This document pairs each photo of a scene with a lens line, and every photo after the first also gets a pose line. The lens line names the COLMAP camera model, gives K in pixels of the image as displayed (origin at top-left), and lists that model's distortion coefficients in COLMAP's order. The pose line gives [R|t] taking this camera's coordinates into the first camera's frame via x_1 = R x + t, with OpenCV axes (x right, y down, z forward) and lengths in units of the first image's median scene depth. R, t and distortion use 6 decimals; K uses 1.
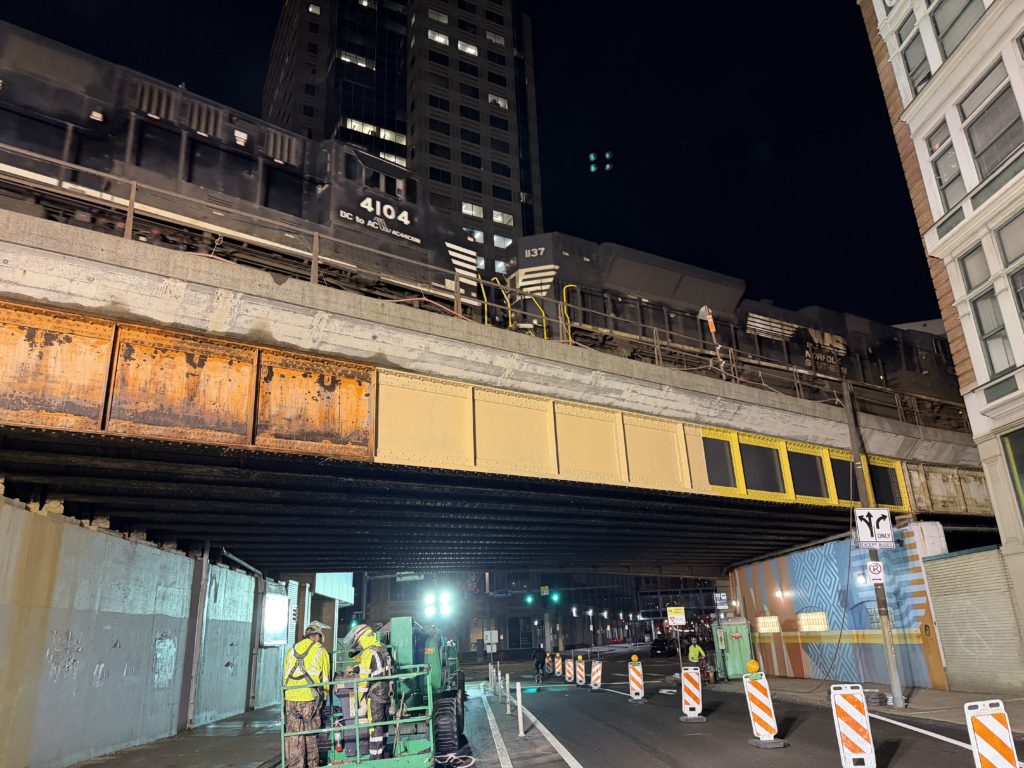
lens RADIAL K [[726.3, 0, 520.1], [0, 726.3, 386.2], [0, 0, 1]] dist [0.063204, -0.083452]
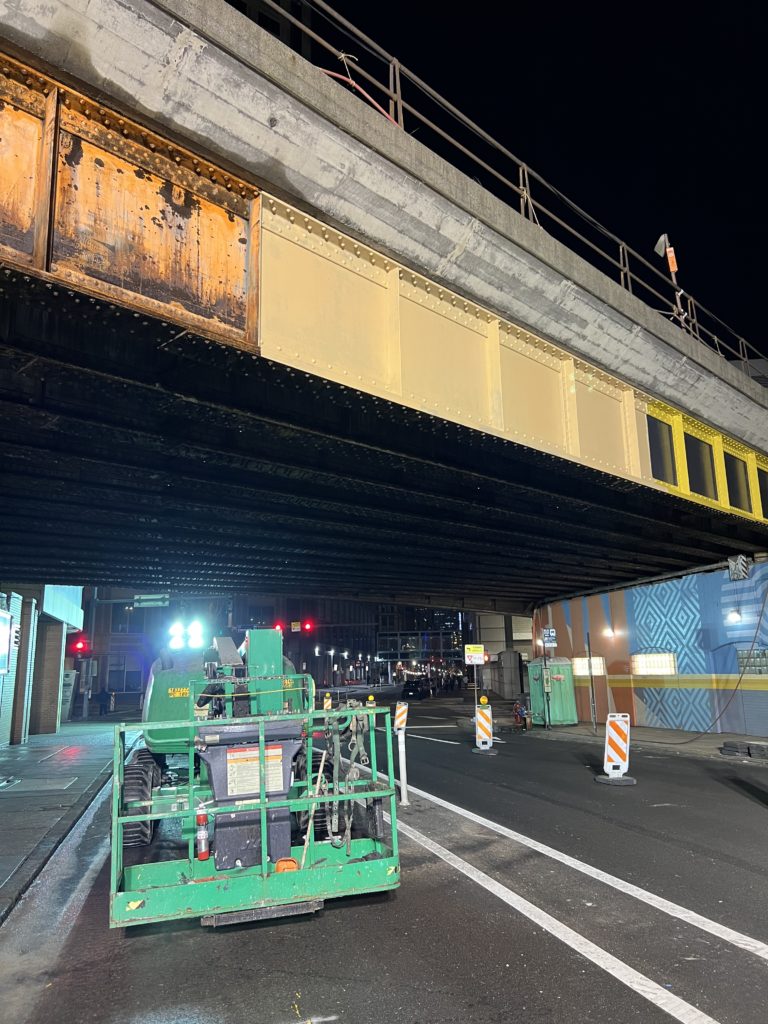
lens RADIAL K [[776.5, 0, 383.9], [0, 776.5, 511.0], [0, 0, 1]] dist [0.044646, -0.047870]
pose [[0.983196, 0.063085, 0.171308, -0.135261], [-0.082996, 0.990273, 0.111674, 0.098932], [-0.162597, -0.124015, 0.978868, 0.257731]]
